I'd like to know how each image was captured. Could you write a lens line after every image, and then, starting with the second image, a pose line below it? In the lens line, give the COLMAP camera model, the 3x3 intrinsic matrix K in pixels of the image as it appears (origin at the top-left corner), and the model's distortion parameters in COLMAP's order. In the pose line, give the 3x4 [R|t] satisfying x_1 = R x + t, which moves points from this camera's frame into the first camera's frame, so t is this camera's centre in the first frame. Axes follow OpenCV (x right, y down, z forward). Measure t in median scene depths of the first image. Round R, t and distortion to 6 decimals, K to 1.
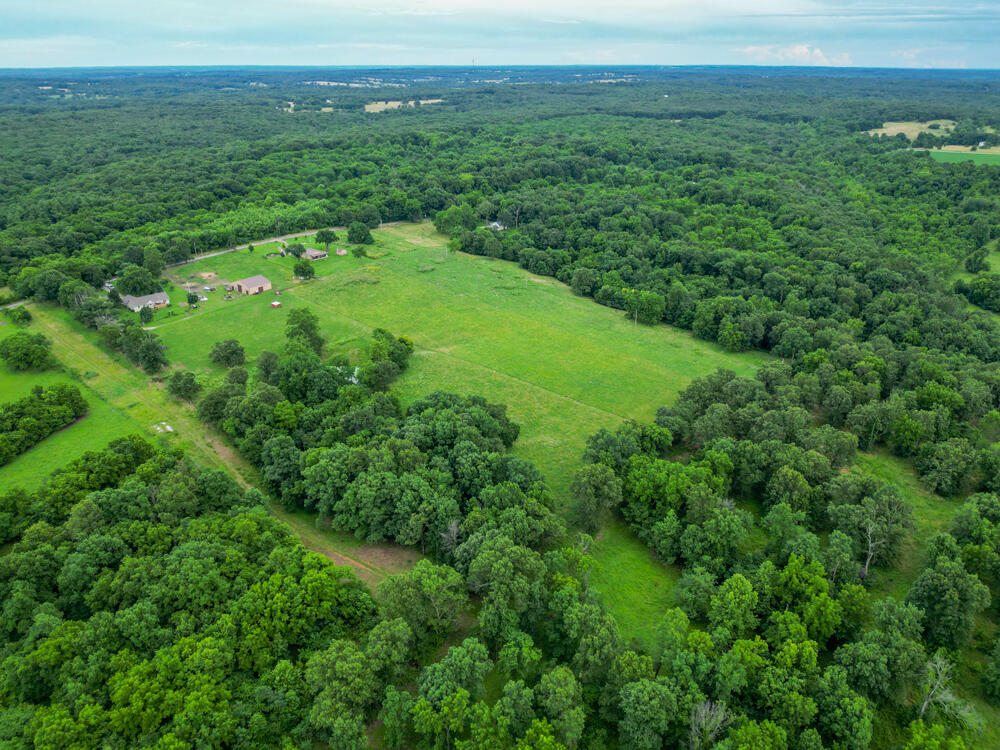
lens RADIAL K [[768.4, 0, 494.7], [0, 768.4, 372.8], [0, 0, 1]] dist [0.066518, -0.075609]
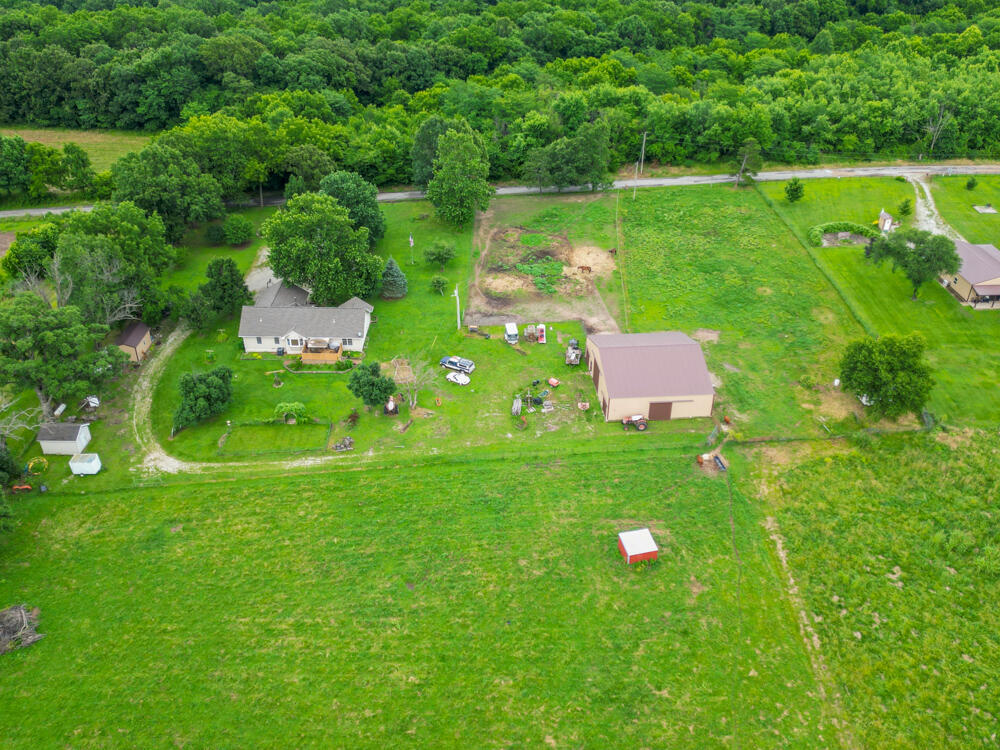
lens RADIAL K [[893.6, 0, 495.1], [0, 893.6, 376.9], [0, 0, 1]] dist [0.079015, -0.013188]
pose [[0.686527, 0.395342, -0.610233, -0.145244], [-0.291415, 0.918517, 0.267216, -0.153576], [0.666151, -0.005620, 0.745795, 0.647354]]
